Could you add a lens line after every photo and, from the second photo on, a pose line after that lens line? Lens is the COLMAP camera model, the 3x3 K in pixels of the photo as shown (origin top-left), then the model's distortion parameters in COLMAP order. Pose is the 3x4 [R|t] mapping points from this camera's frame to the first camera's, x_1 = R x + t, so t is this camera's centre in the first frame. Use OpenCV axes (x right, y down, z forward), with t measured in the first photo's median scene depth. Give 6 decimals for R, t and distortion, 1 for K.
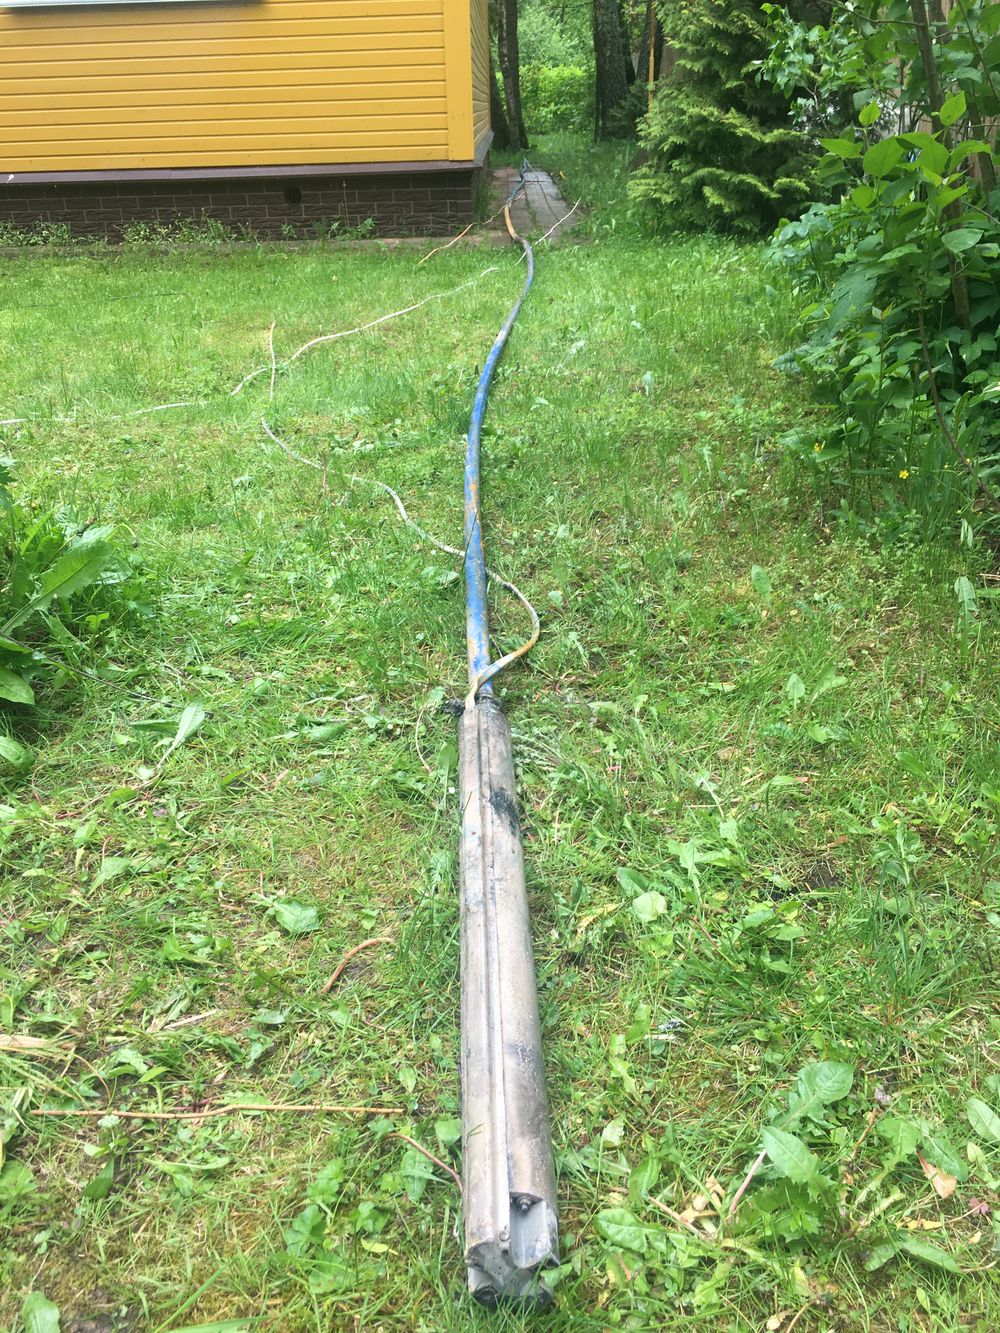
lens RADIAL K [[1134.0, 0, 499.2], [0, 1134.0, 666.8], [0, 0, 1]] dist [0.001481, -0.008225]
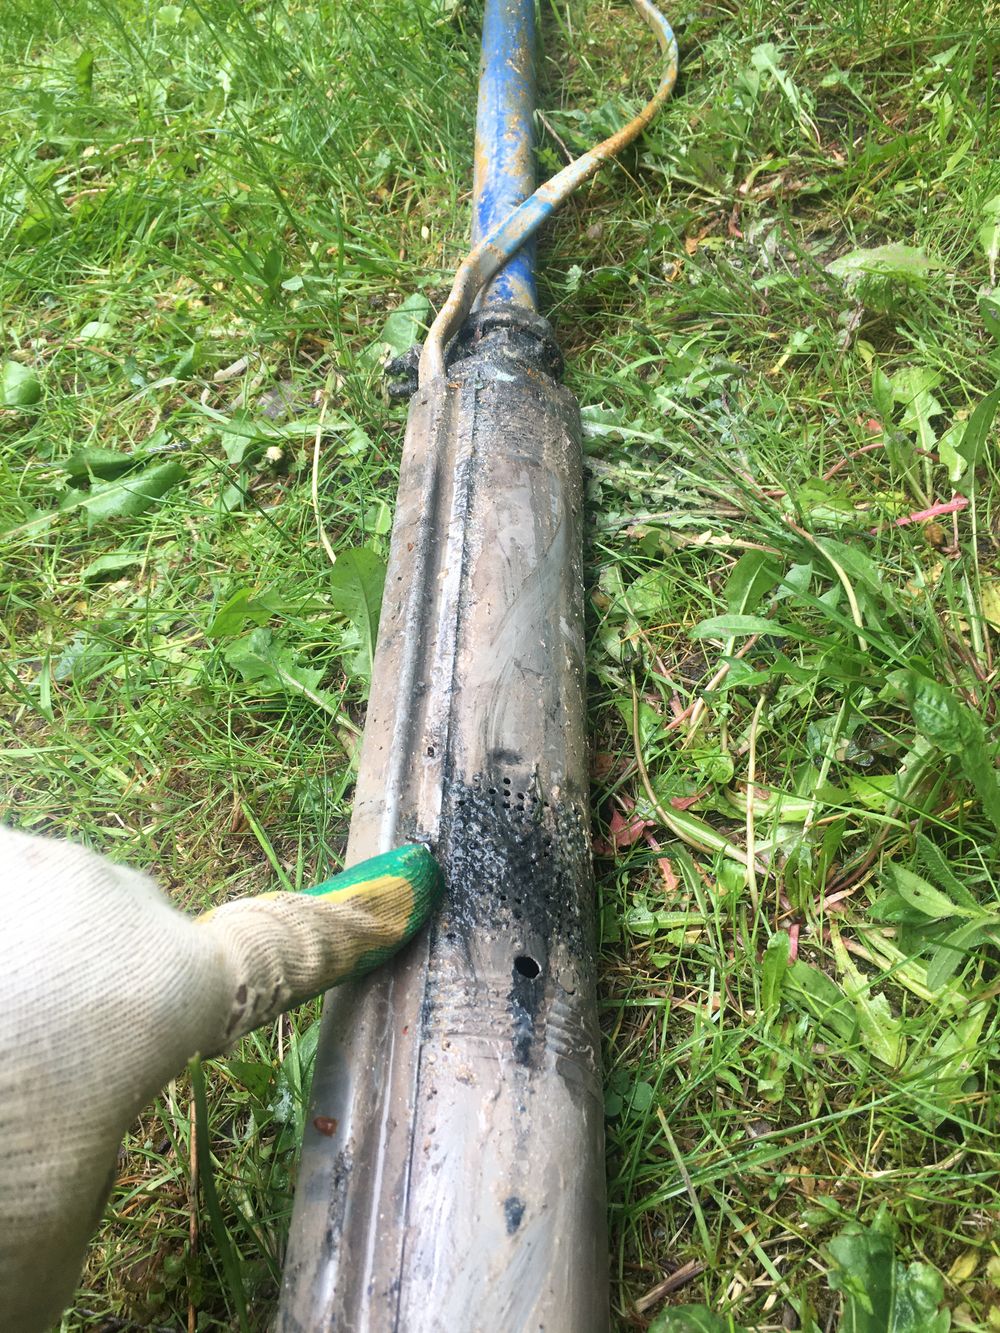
lens RADIAL K [[1134.0, 0, 504.8], [0, 1134.0, 667.9], [0, 0, 1]] dist [0.001481, -0.008225]
pose [[0.958931, -0.133401, -0.250311, 0.053440], [0.221331, 0.903820, 0.366228, -0.001554], [0.177381, -0.406589, 0.896226, 0.617666]]
